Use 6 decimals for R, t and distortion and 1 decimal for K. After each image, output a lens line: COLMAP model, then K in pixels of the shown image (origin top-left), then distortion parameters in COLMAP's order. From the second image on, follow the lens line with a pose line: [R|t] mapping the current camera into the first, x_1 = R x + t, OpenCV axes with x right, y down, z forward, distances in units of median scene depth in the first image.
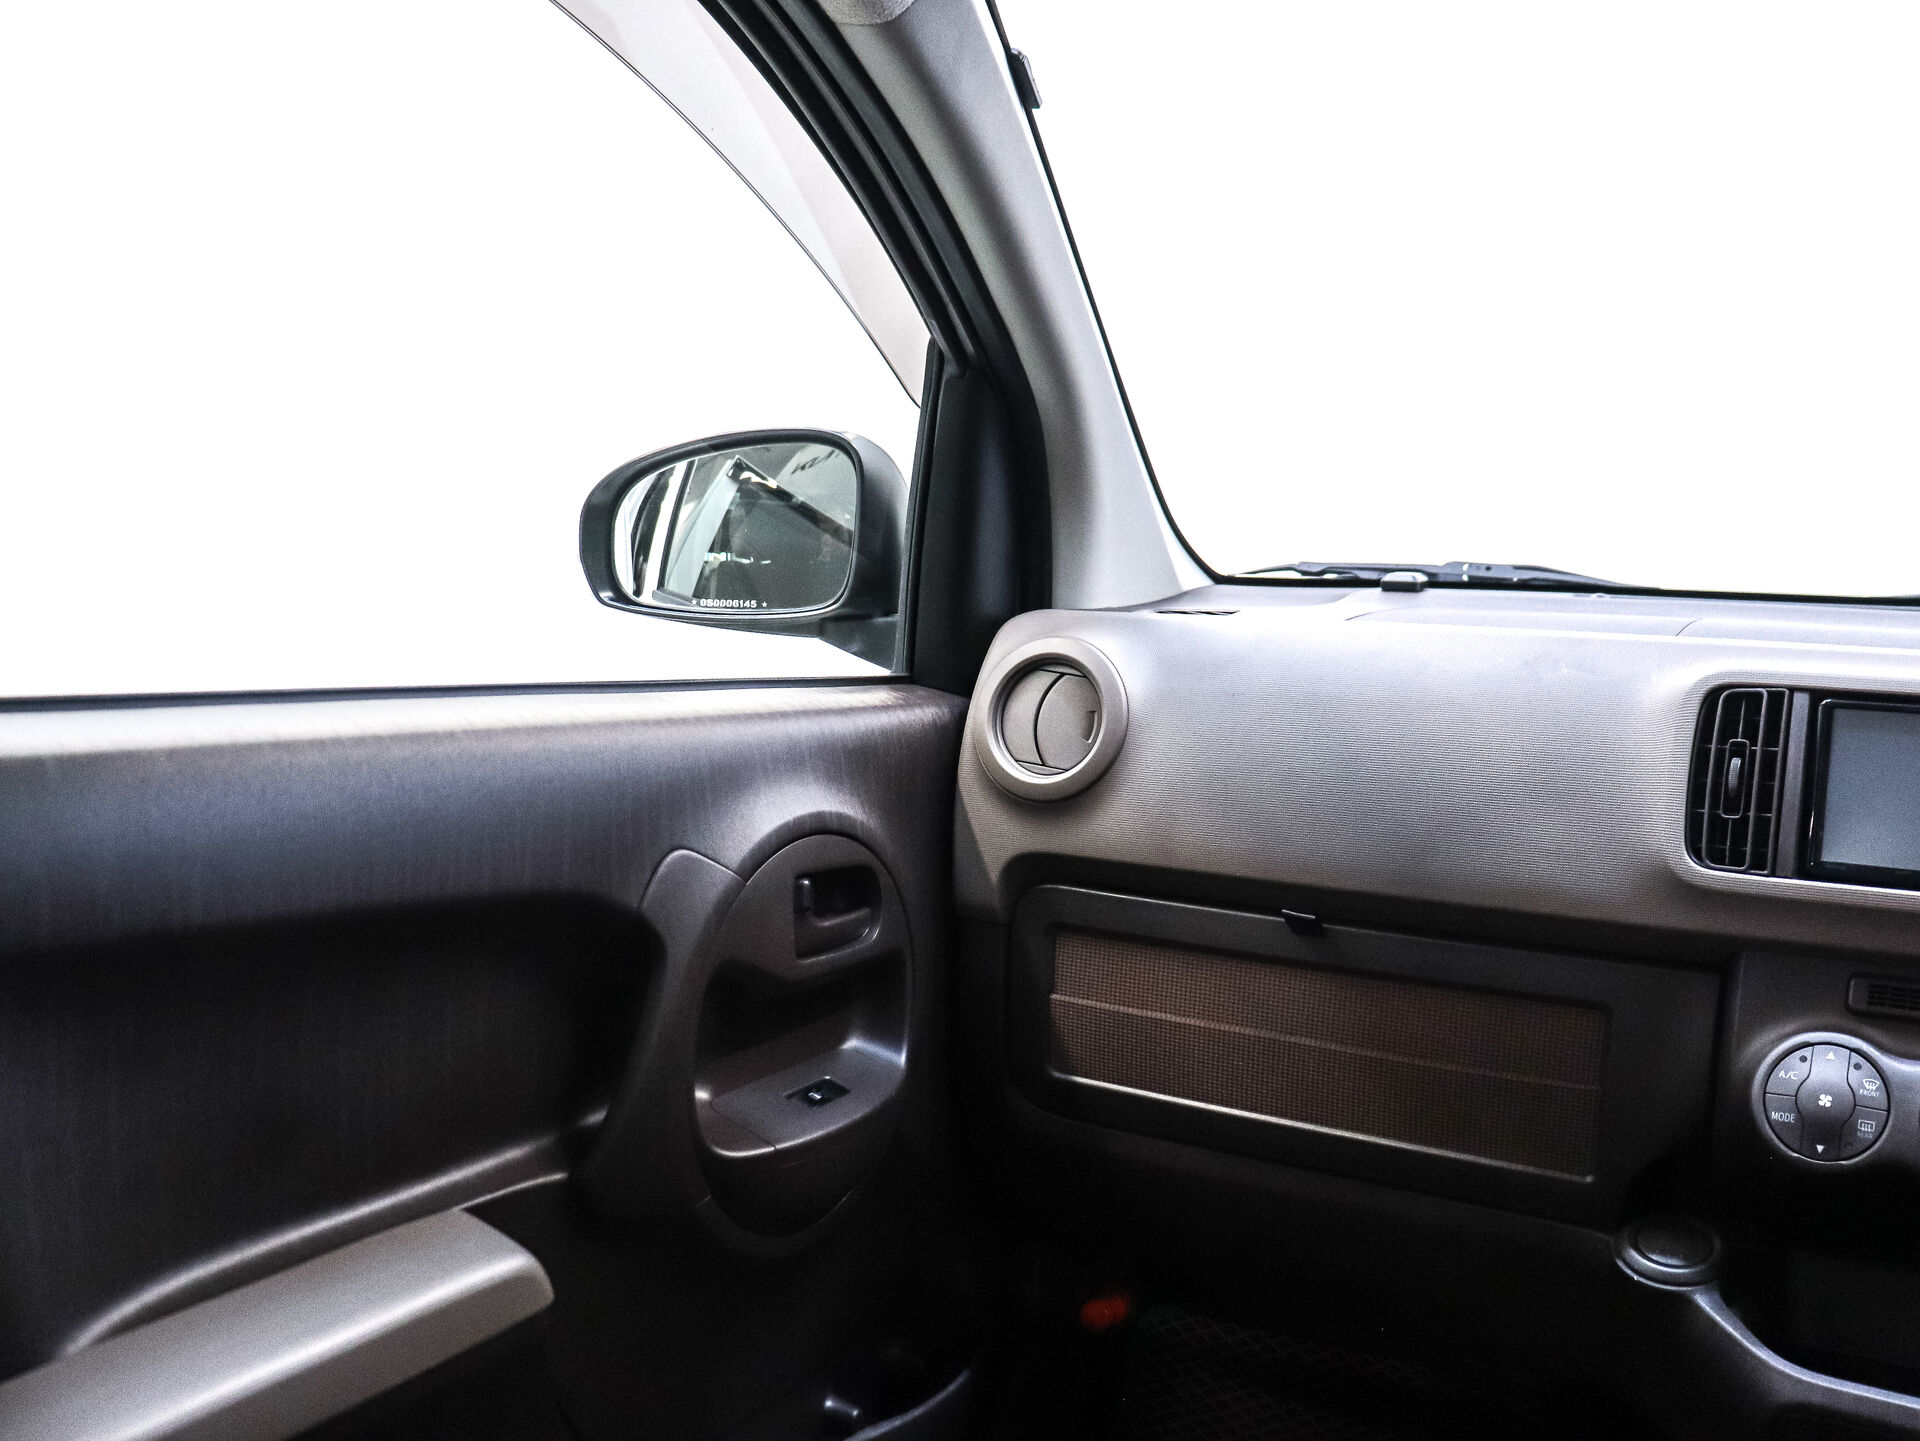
lens RADIAL K [[1776.2, 0, 967.6], [0, 1776.2, 727.9], [0, 0, 1]] dist [-0.179227, 0.148206]
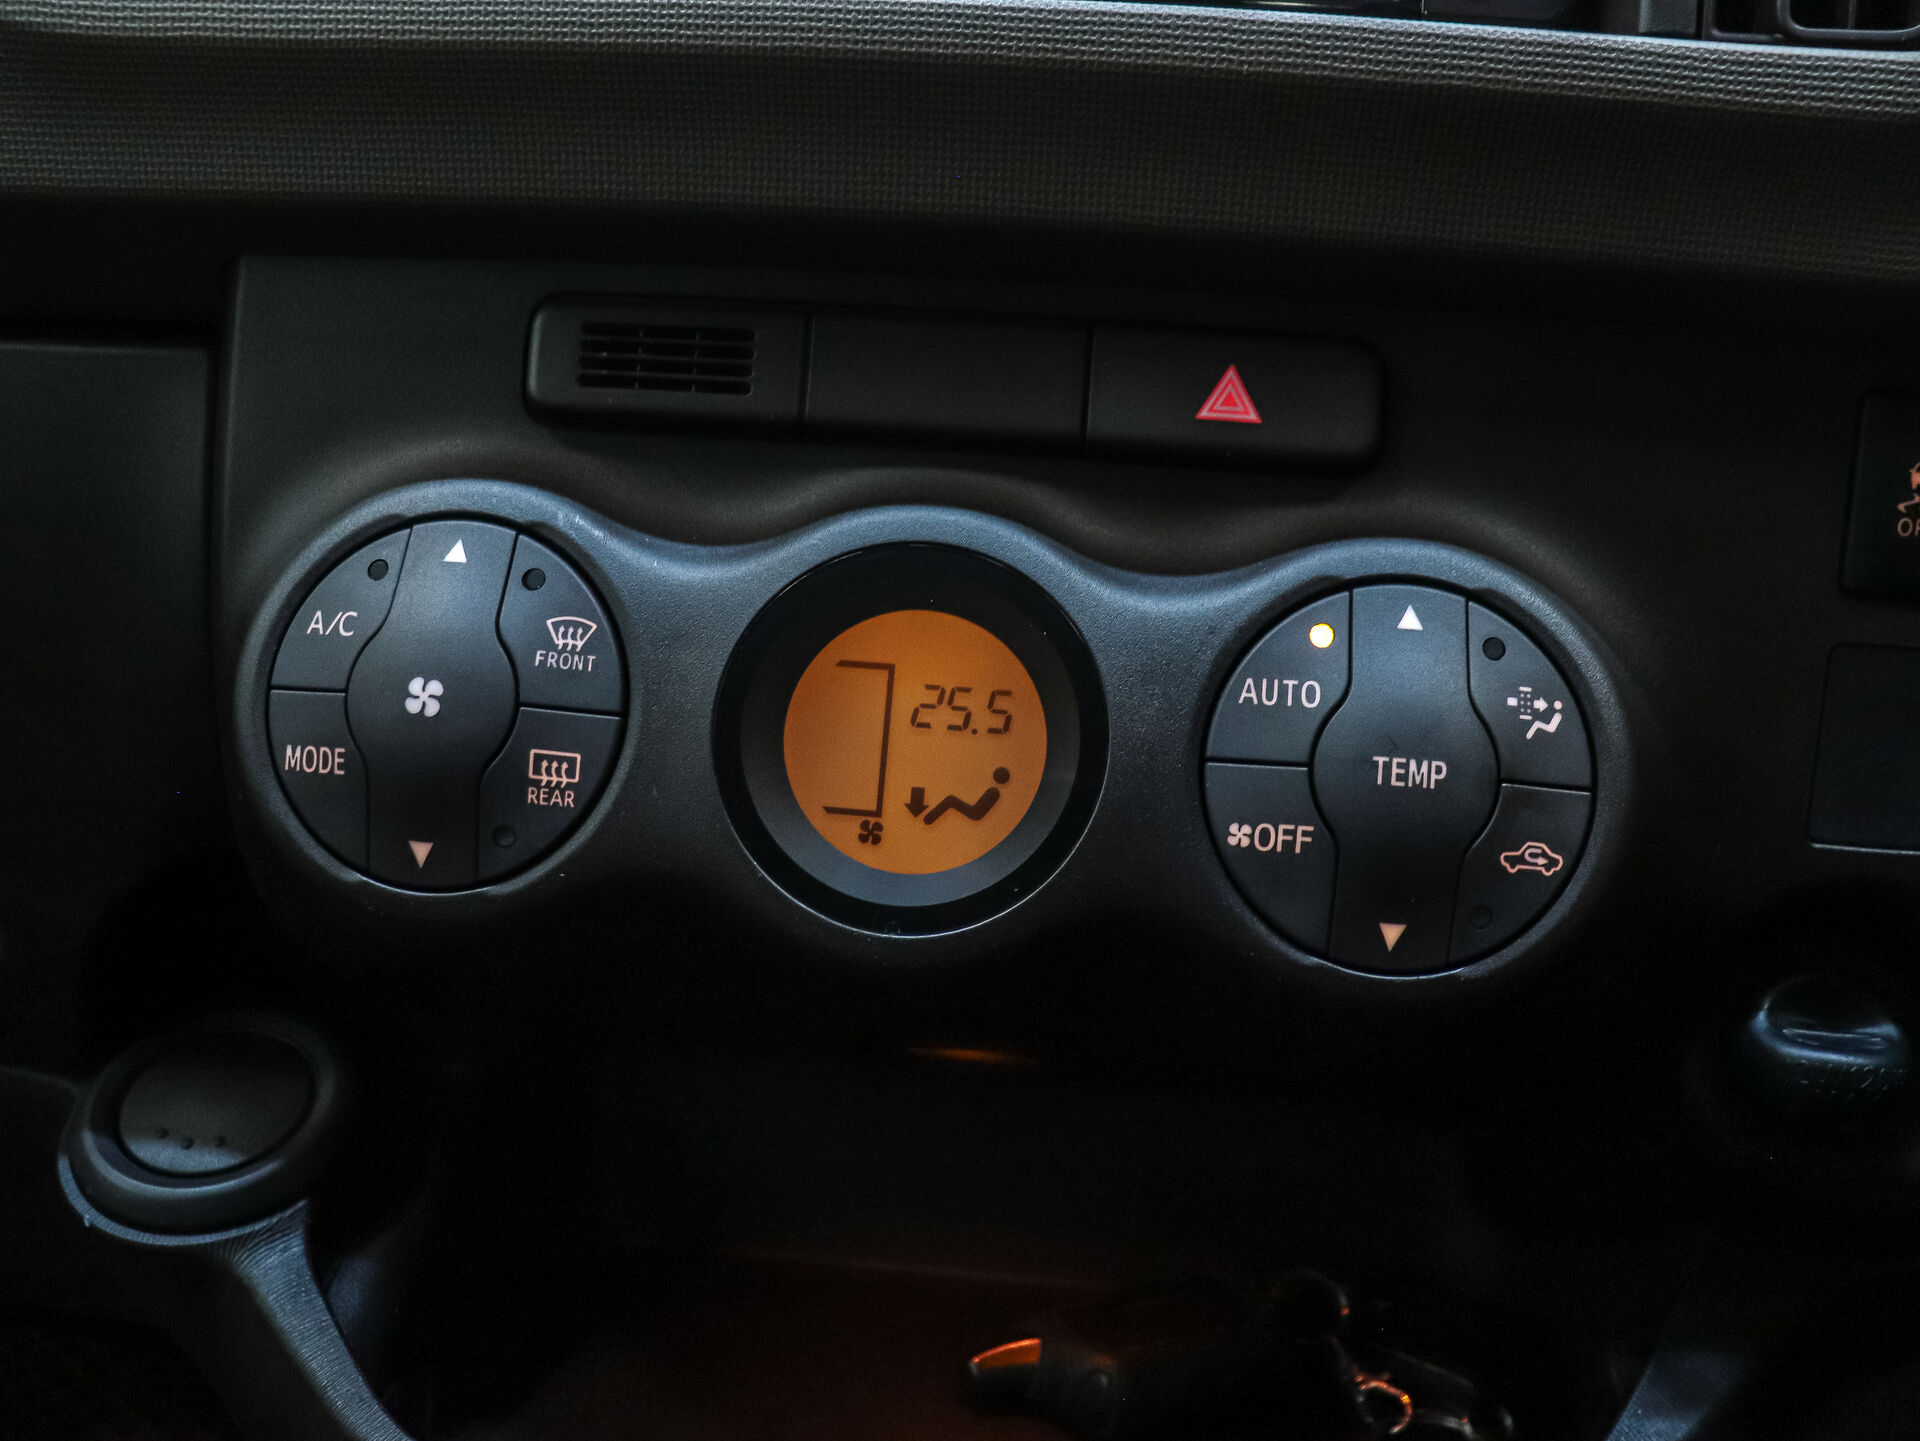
lens RADIAL K [[1723.5, 0, 960.0], [0, 1723.5, 720.5], [0, 0, 1]] dist [-0.216659, 0.207332]
pose [[0.905459, -0.109378, 0.410099, 0.426845], [0.017241, 0.974905, 0.221951, 0.144327], [-0.424084, -0.193897, 0.884622, 0.634261]]
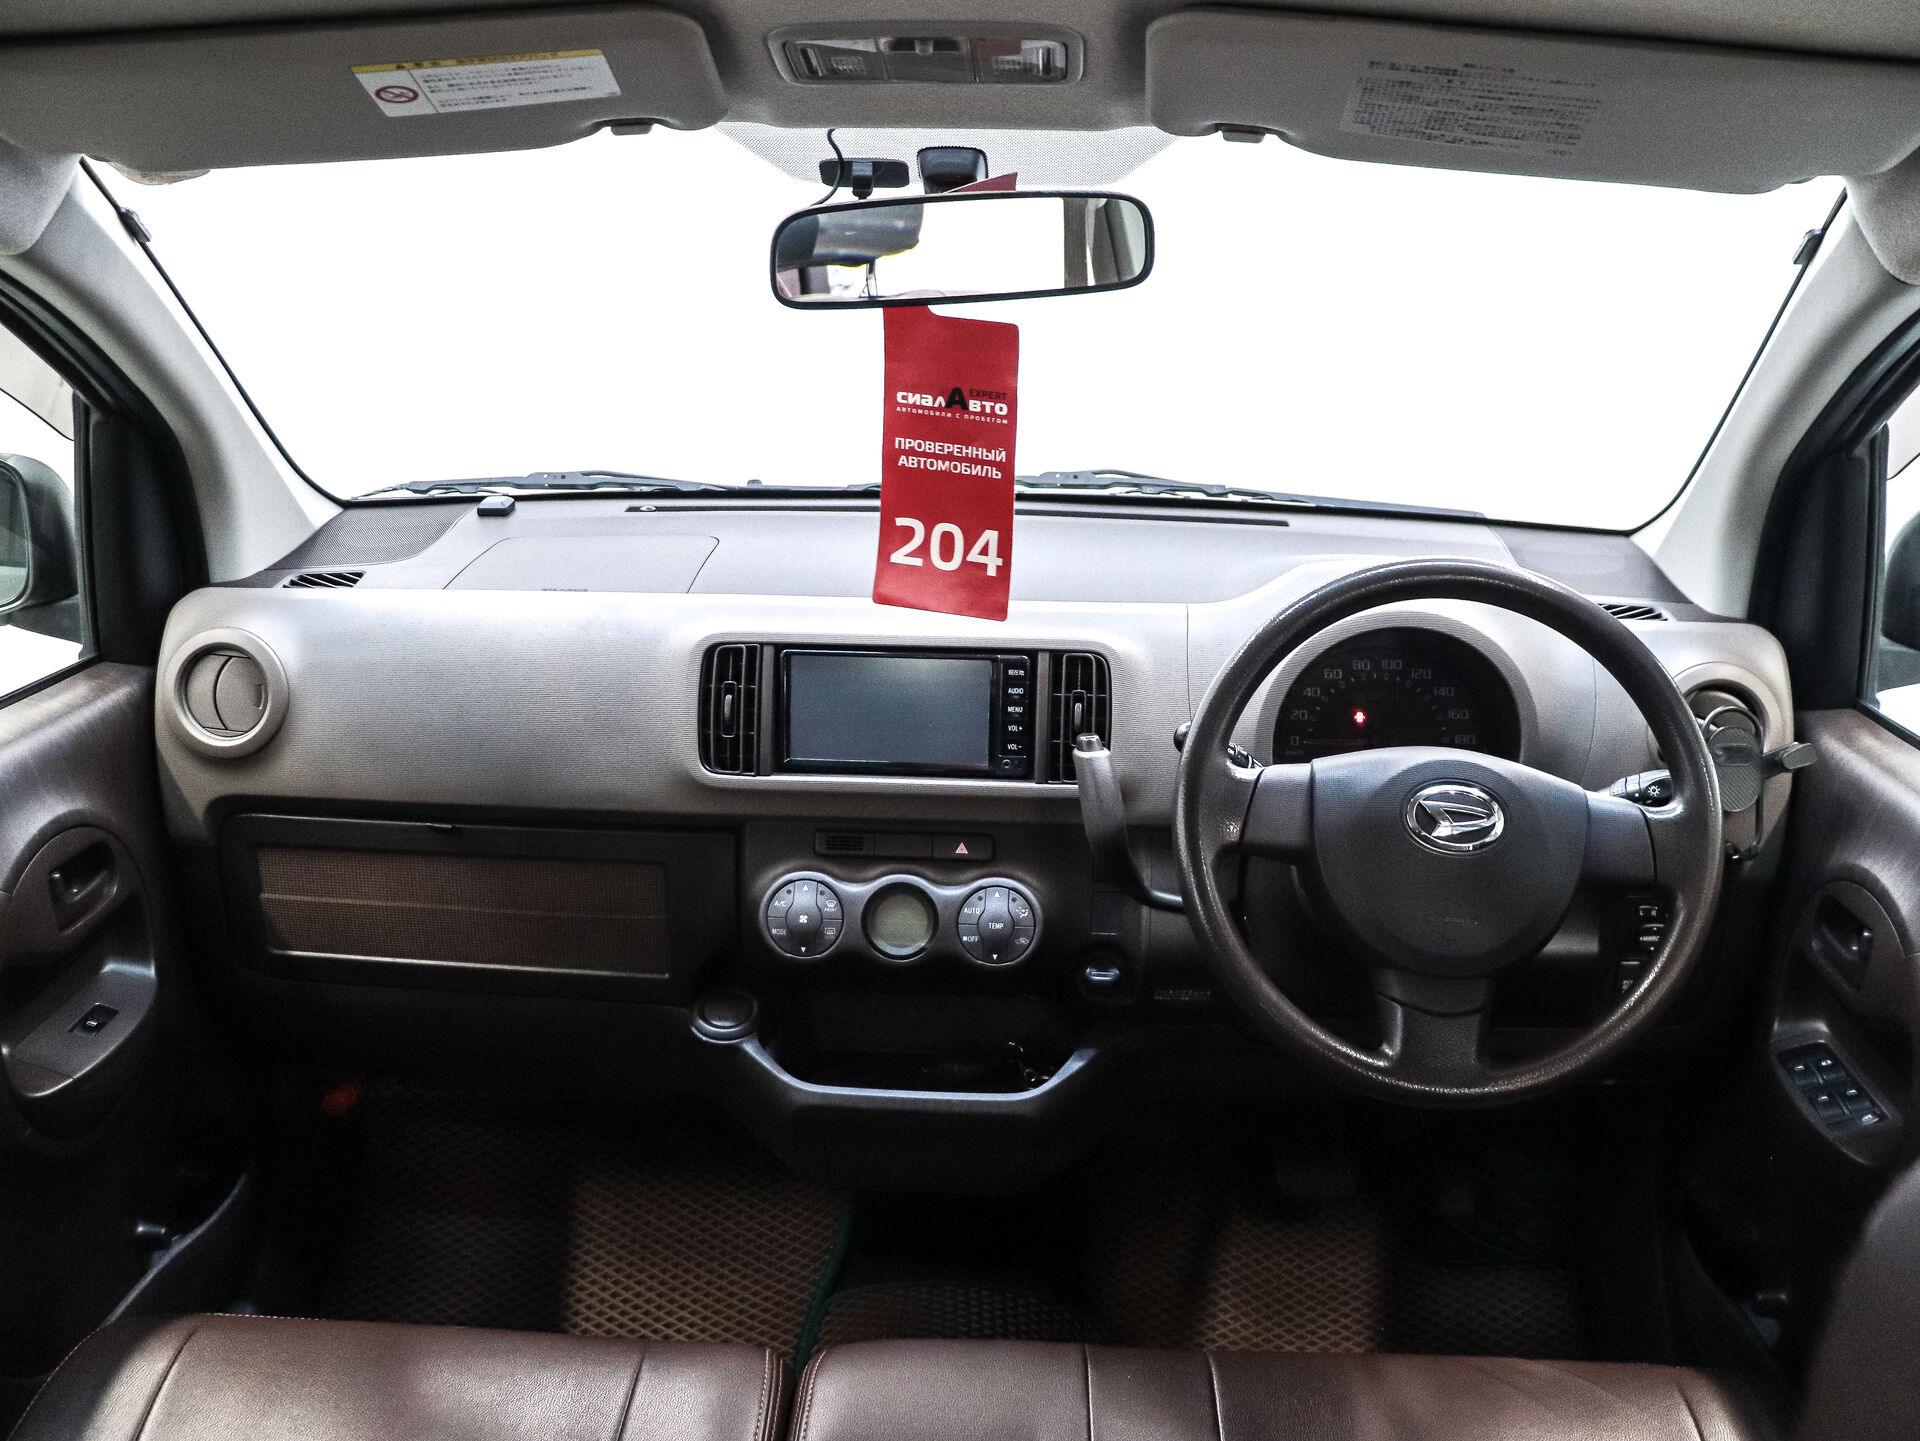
lens RADIAL K [[1776.2, 0, 967.6], [0, 1776.2, 727.9], [0, 0, 1]] dist [-0.179227, 0.148206]
pose [[0.890583, -0.162298, 0.424879, -0.011472], [0.059464, 0.967697, 0.245005, -0.300371], [-0.450917, -0.192932, 0.871465, -0.382690]]
